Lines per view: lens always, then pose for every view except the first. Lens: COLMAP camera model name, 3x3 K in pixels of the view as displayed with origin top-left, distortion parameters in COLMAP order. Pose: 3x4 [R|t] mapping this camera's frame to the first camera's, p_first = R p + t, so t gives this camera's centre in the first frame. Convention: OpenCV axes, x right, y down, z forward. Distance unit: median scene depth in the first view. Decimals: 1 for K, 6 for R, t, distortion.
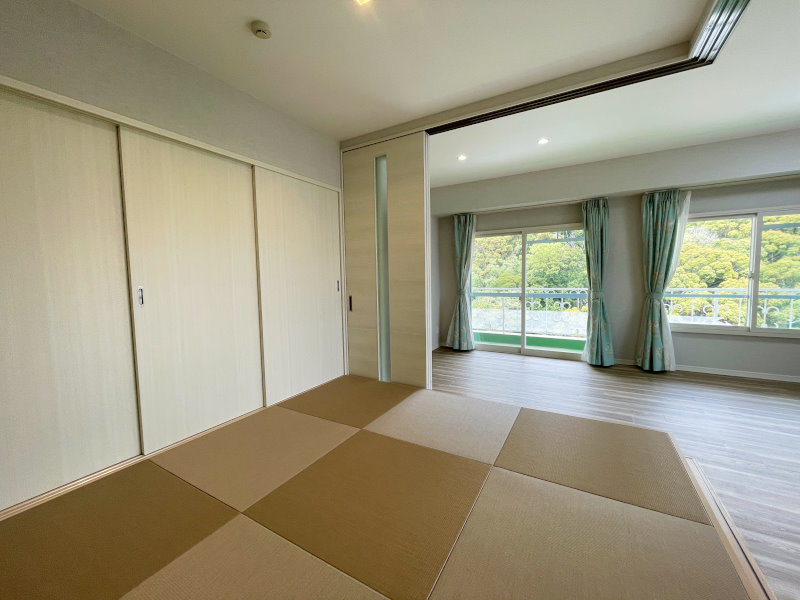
lens RADIAL K [[322.2, 0, 399.8], [0, 322.2, 297.4], [0, 0, 1]] dist [-0.001671, -0.000365]
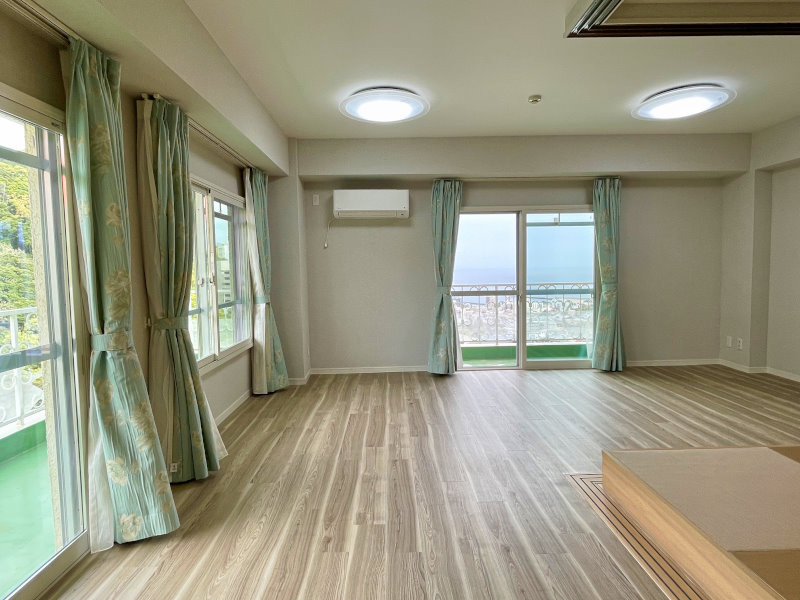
lens RADIAL K [[455.0, 0, 399.6], [0, 455.0, 295.2], [0, 0, 1]] dist [-0.002828, 0.000710]
pose [[-0.521020, -0.024082, 0.853205, 0.048974], [0.086954, 0.992904, 0.081125, -0.071816], [-0.849104, 0.116457, -0.515228, 1.042864]]
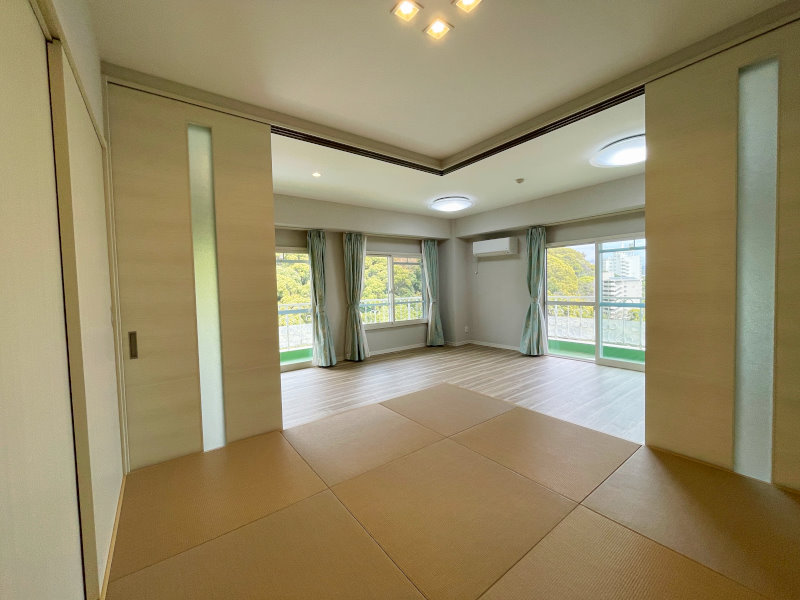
lens RADIAL K [[322.2, 0, 399.8], [0, 322.2, 297.4], [0, 0, 1]] dist [-0.001671, -0.000365]
pose [[0.386802, -0.026176, 0.921791, -0.412244], [0.082263, 0.996591, -0.006219, -0.019419], [-0.918486, 0.078235, 0.387637, 0.270161]]
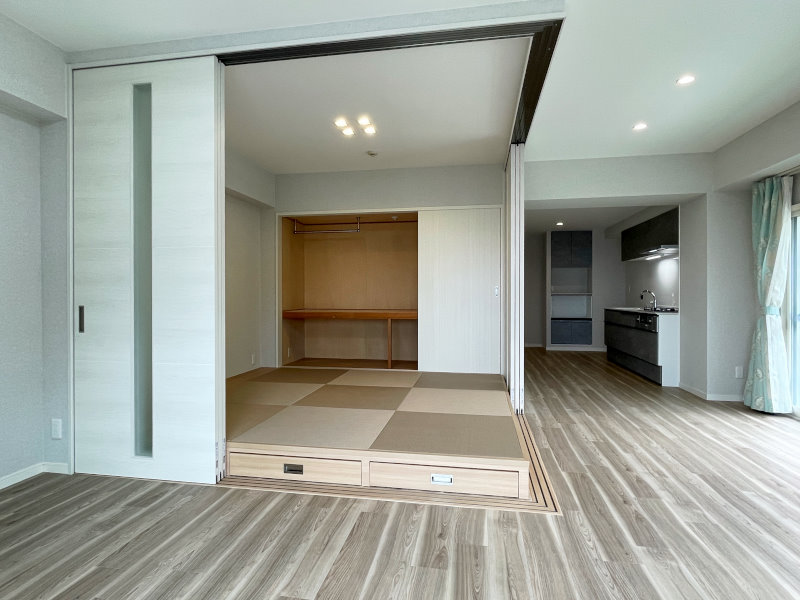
lens RADIAL K [[446.2, 0, 400.0], [0, 446.2, 297.4], [0, 0, 1]] dist [-0.001756, 0.000085]
pose [[0.345936, 0.026105, -0.937895, 0.928952], [-0.070871, 0.997484, 0.001623, 0.004990], [0.935578, 0.065909, 0.346916, 0.124891]]
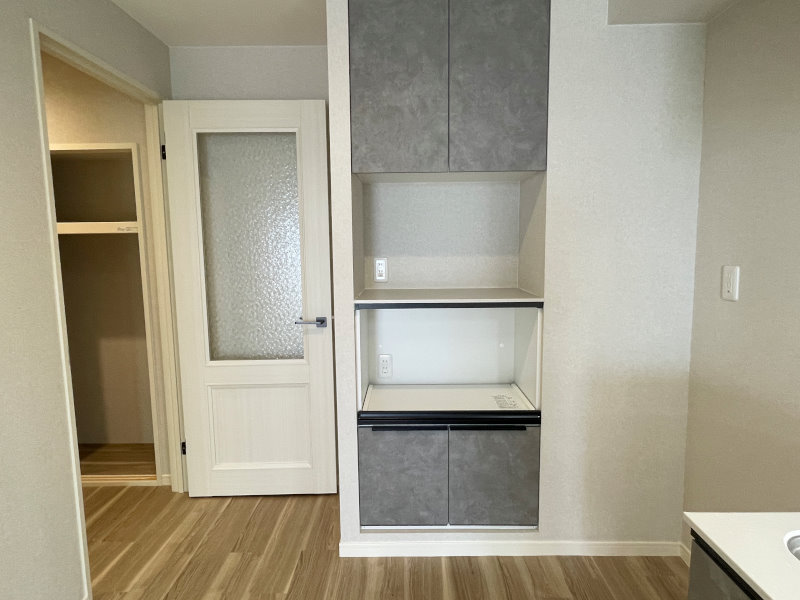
lens RADIAL K [[444.7, 0, 394.9], [0, 444.7, 293.3], [0, 0, 1]] dist [0.000241, 0.000278]
pose [[0.480093, 0.107965, -0.870549, -0.463323], [-0.057689, 0.994135, 0.091477, -0.113882], [0.875319, 0.006304, 0.483505, 1.399759]]
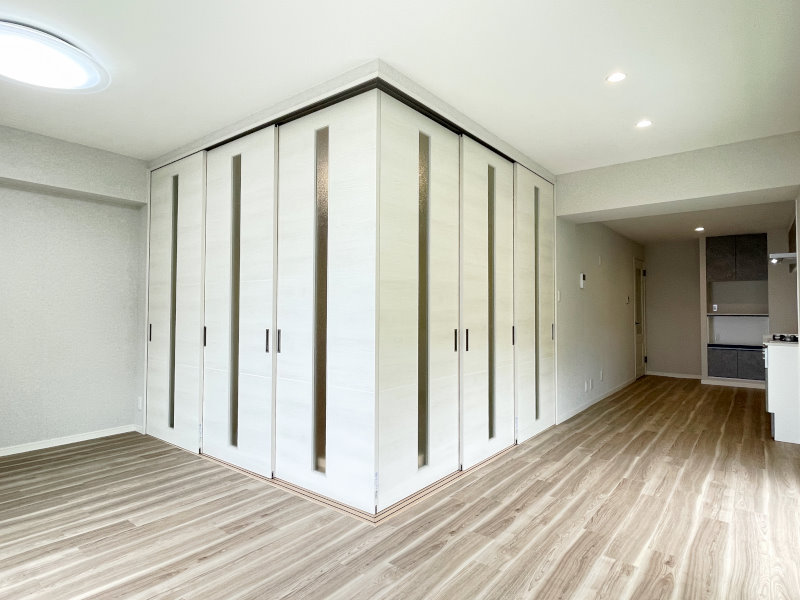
lens RADIAL K [[455.0, 0, 399.6], [0, 455.0, 295.2], [0, 0, 1]] dist [-0.002828, 0.000710]
pose [[-0.141144, -0.011184, -0.989926, 1.091525], [-0.067838, 0.997695, -0.001599, -0.050672], [0.987662, 0.066929, -0.141577, 0.624556]]
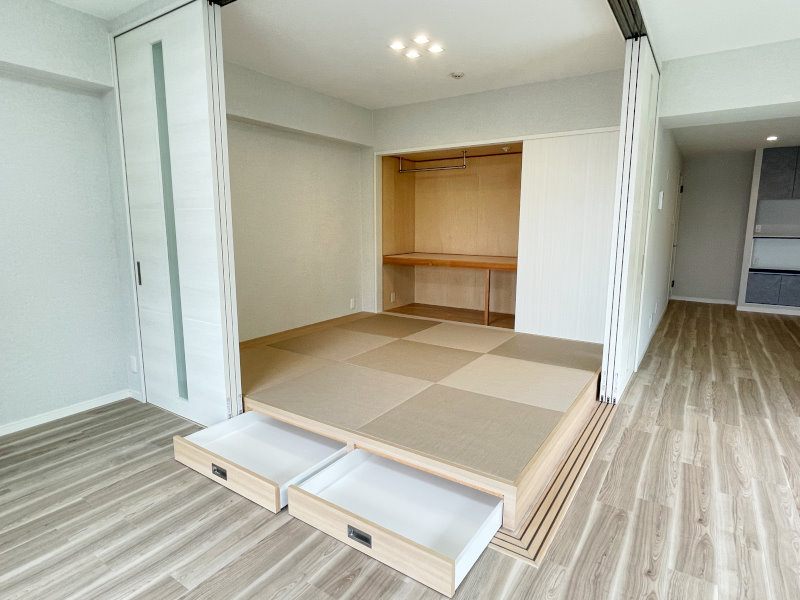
lens RADIAL K [[455.0, 0, 399.6], [0, 455.0, 295.2], [0, 0, 1]] dist [-0.002828, 0.000710]
pose [[-0.062453, 0.177308, -0.982172, 0.871991], [-0.068375, 0.981021, 0.181448, -0.062282], [0.995703, 0.078488, -0.049145, 0.395515]]
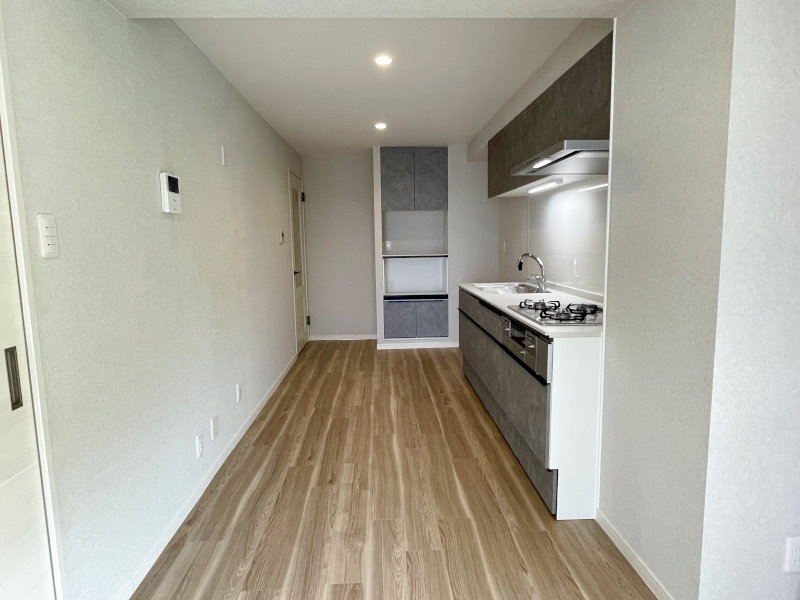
lens RADIAL K [[455.0, 0, 399.6], [0, 455.0, 295.2], [0, 0, 1]] dist [-0.002828, 0.000710]
pose [[0.541481, 0.111964, -0.833224, 0.266085], [-0.051507, 0.993649, 0.100048, -0.082296], [0.839133, -0.011257, 0.543809, 0.903413]]
